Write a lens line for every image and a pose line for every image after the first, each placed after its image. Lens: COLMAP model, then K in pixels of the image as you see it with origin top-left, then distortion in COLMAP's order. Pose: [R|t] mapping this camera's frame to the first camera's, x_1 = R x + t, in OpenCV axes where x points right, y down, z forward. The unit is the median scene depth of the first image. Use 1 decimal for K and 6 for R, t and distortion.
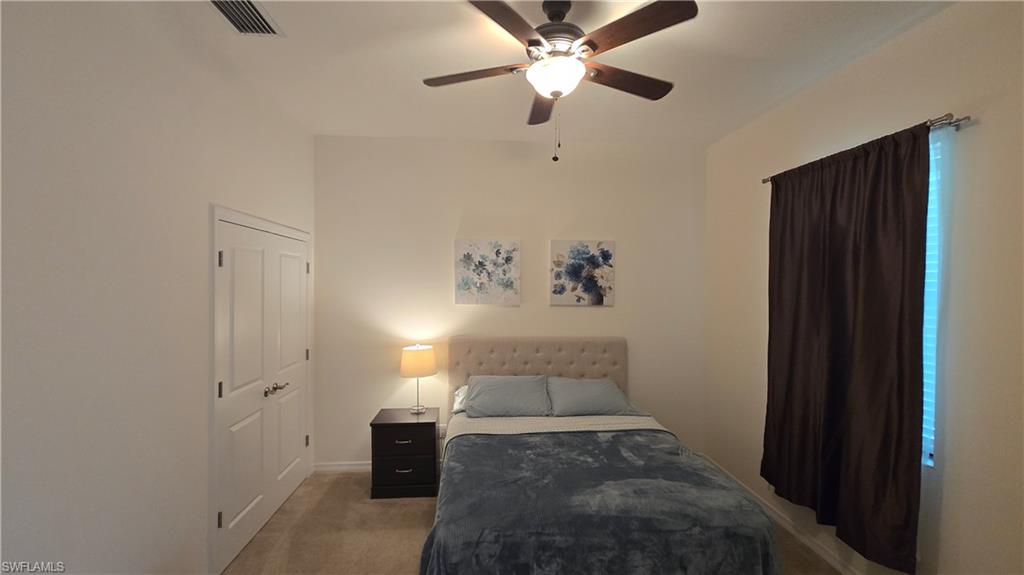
lens RADIAL K [[415.9, 0, 512.0], [0, 415.9, 287.5], [0, 0, 1]] dist [0.002265, -0.007184]
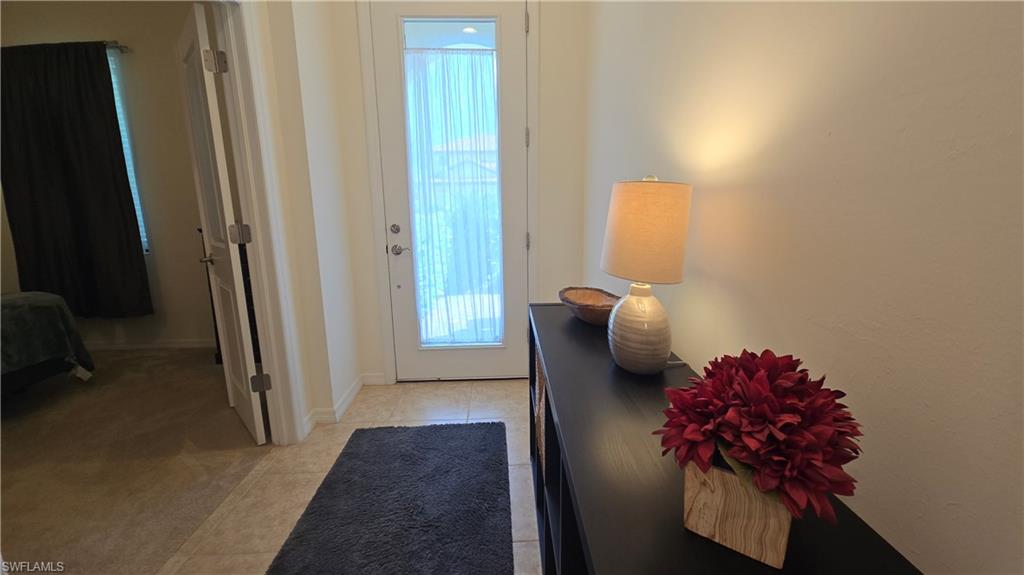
lens RADIAL K [[415.9, 0, 512.0], [0, 415.9, 287.5], [0, 0, 1]] dist [0.002265, -0.007184]
pose [[0.049787, -0.230178, 0.971874, -0.712113], [0.010558, 0.973148, 0.229939, 0.185342], [-0.998704, -0.001187, 0.050880, -0.690654]]
